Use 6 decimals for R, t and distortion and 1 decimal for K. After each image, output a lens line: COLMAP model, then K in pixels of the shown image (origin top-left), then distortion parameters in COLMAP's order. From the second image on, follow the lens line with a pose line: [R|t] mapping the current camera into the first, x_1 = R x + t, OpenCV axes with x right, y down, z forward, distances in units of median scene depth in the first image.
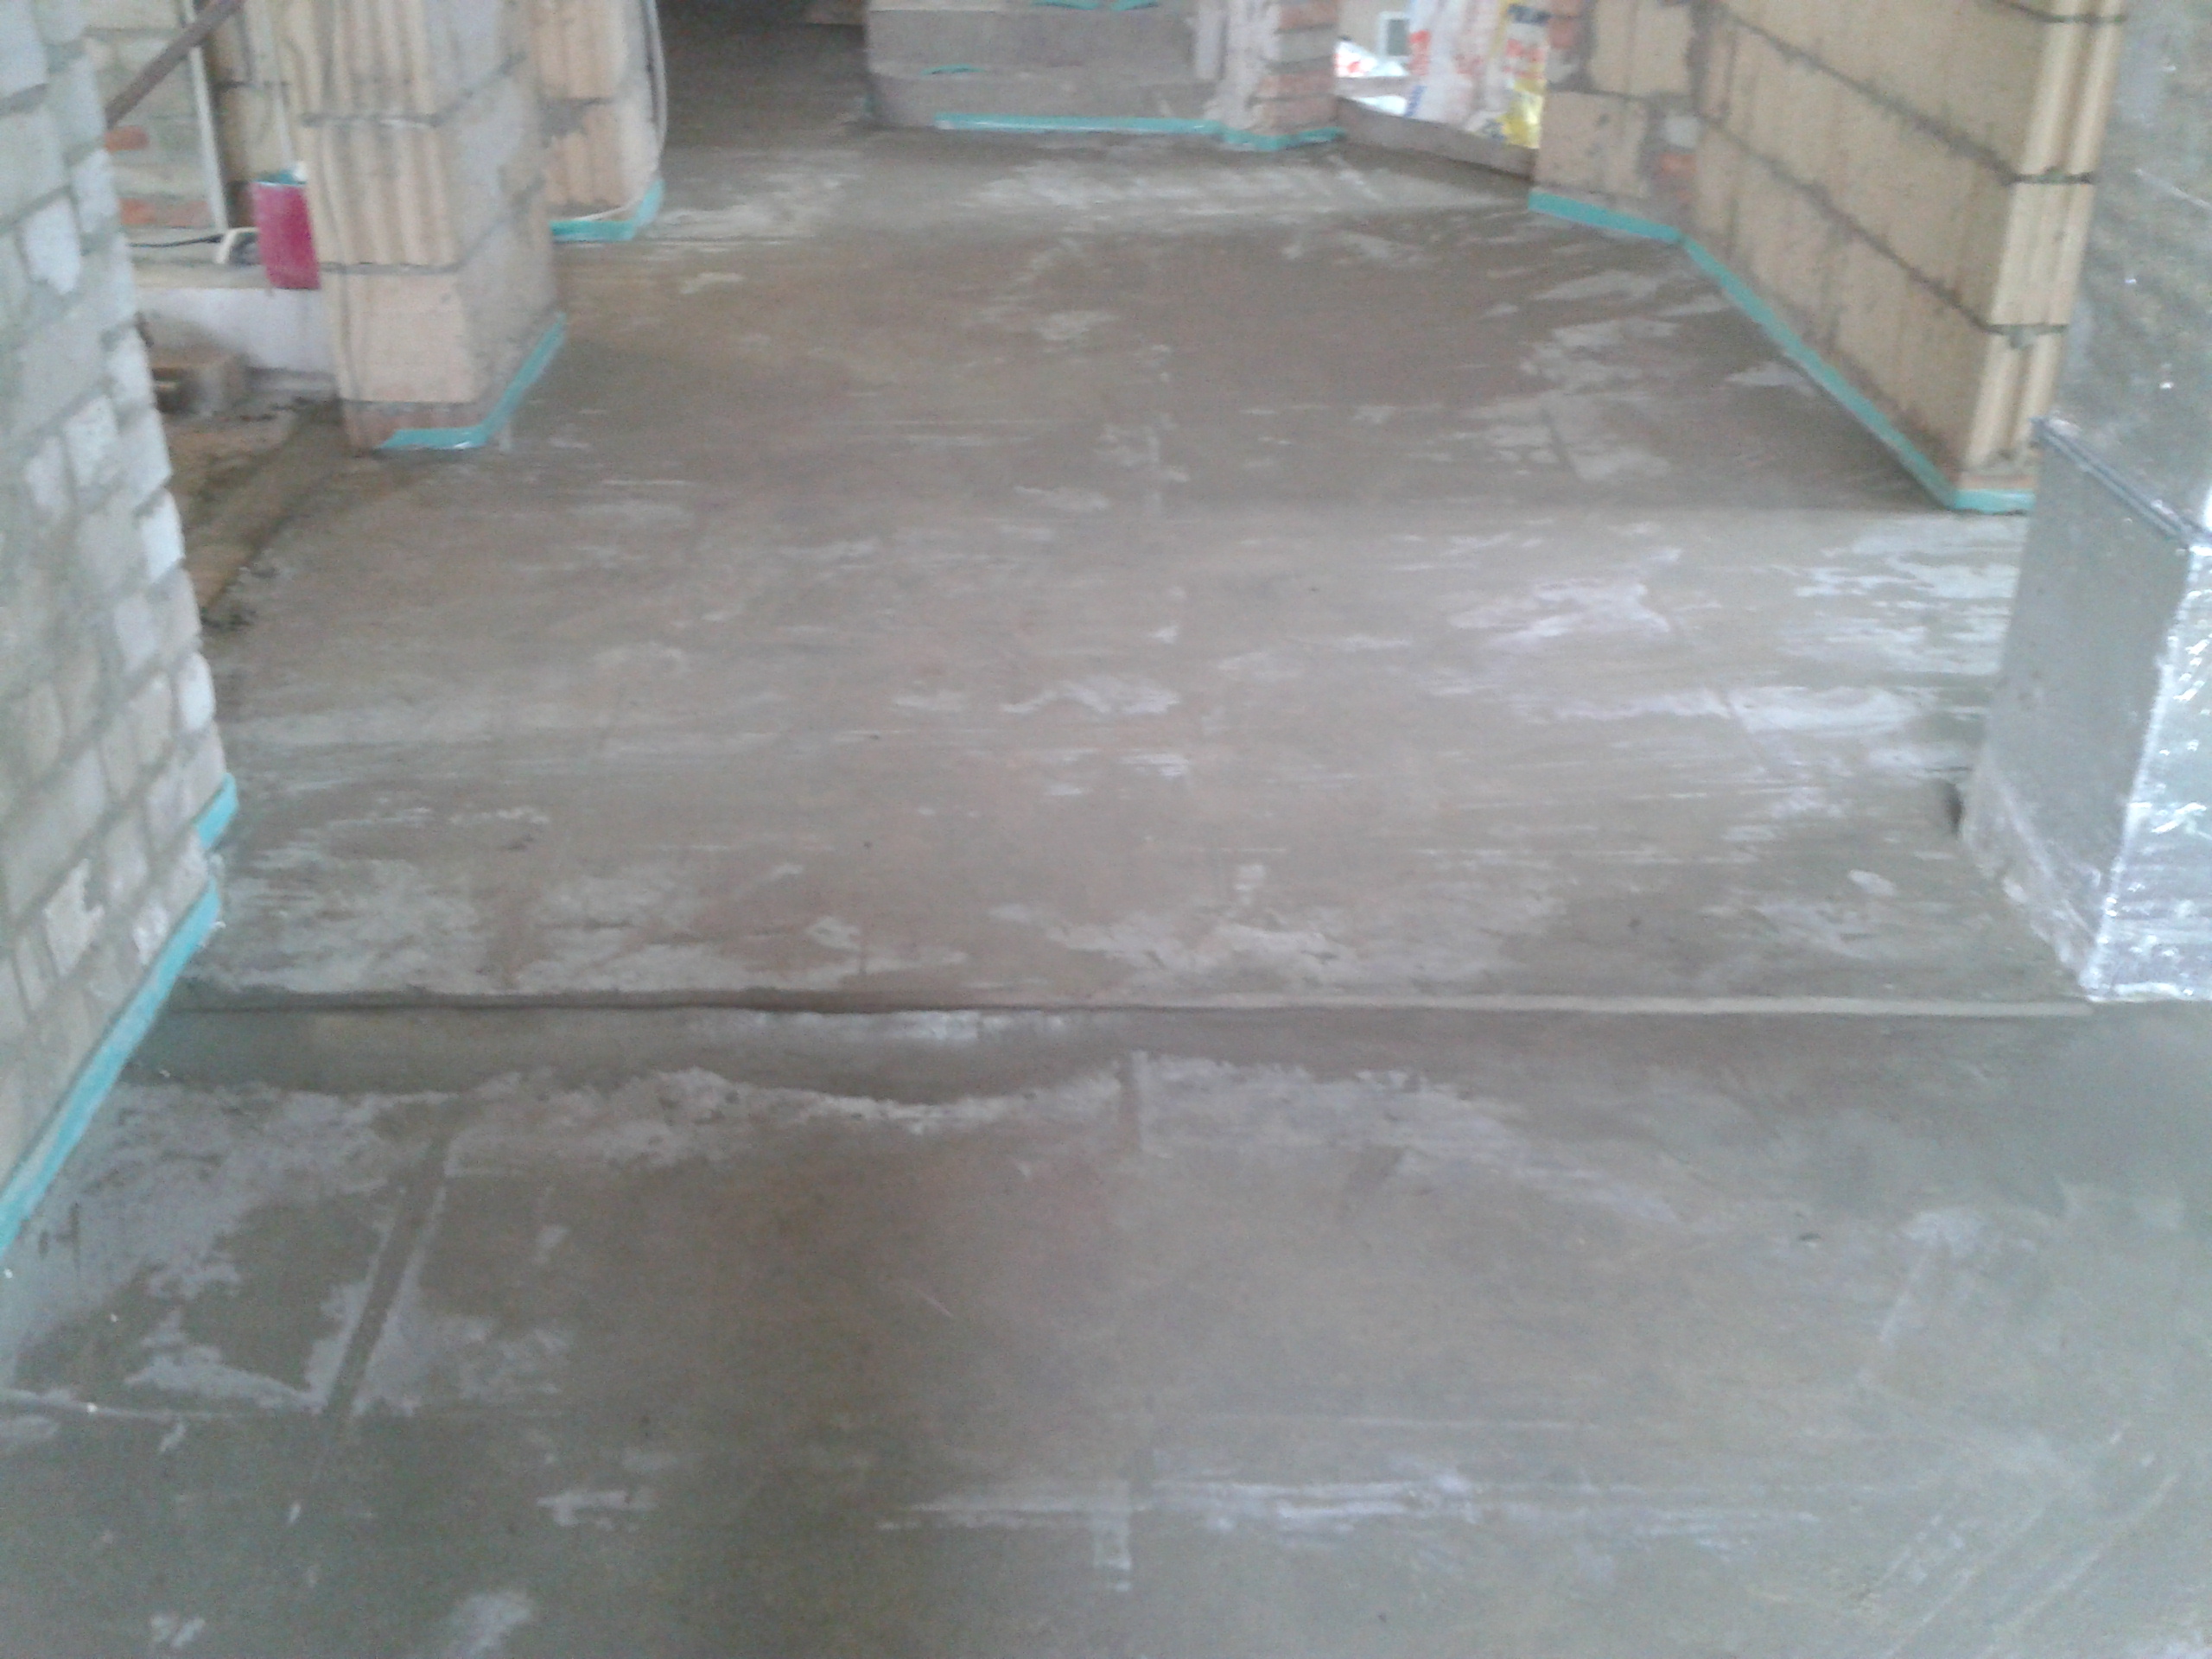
lens RADIAL K [[2257.3, 0, 1106.0], [0, 2257.3, 829.5], [0, 0, 1]] dist [0.052633, -0.148179]
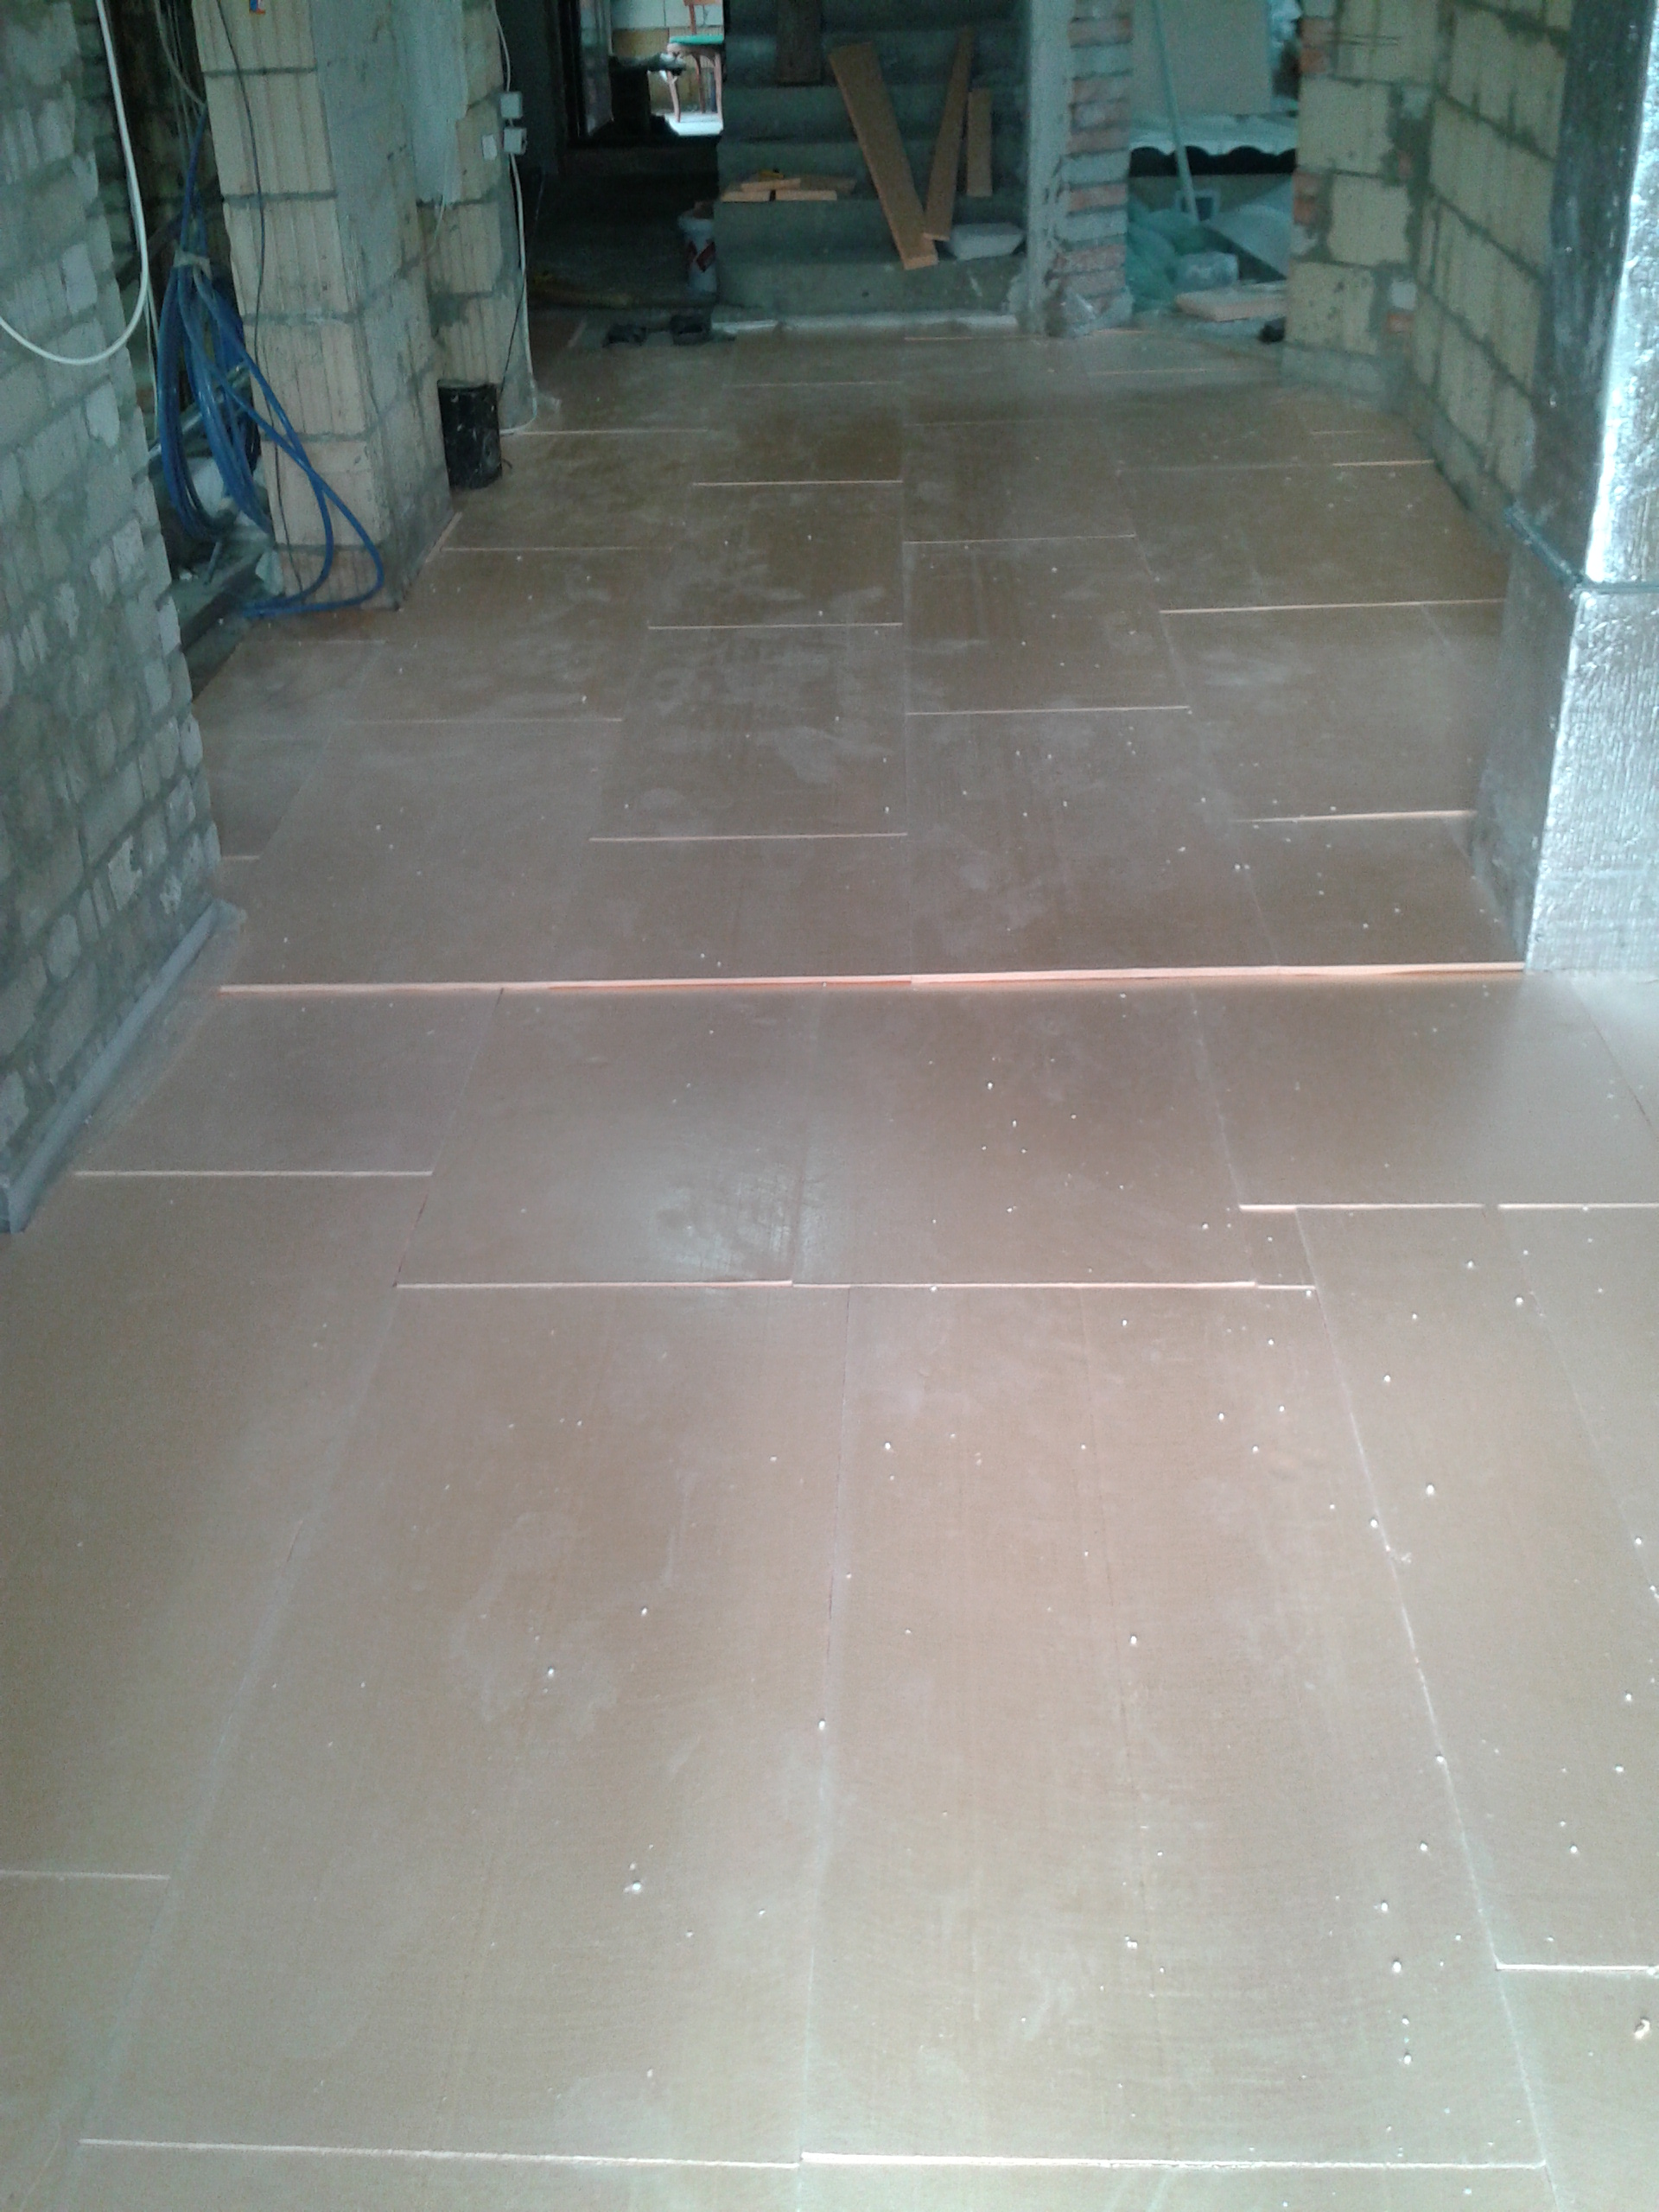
lens RADIAL K [[2257.3, 0, 829.5], [0, 2257.3, 1106.0], [0, 0, 1]] dist [0.052633, -0.148179]
pose [[0.997157, -0.000977, -0.075340, 0.057288], [0.004112, 0.999131, 0.041466, 0.064812], [0.075234, -0.041658, 0.996295, -0.221597]]
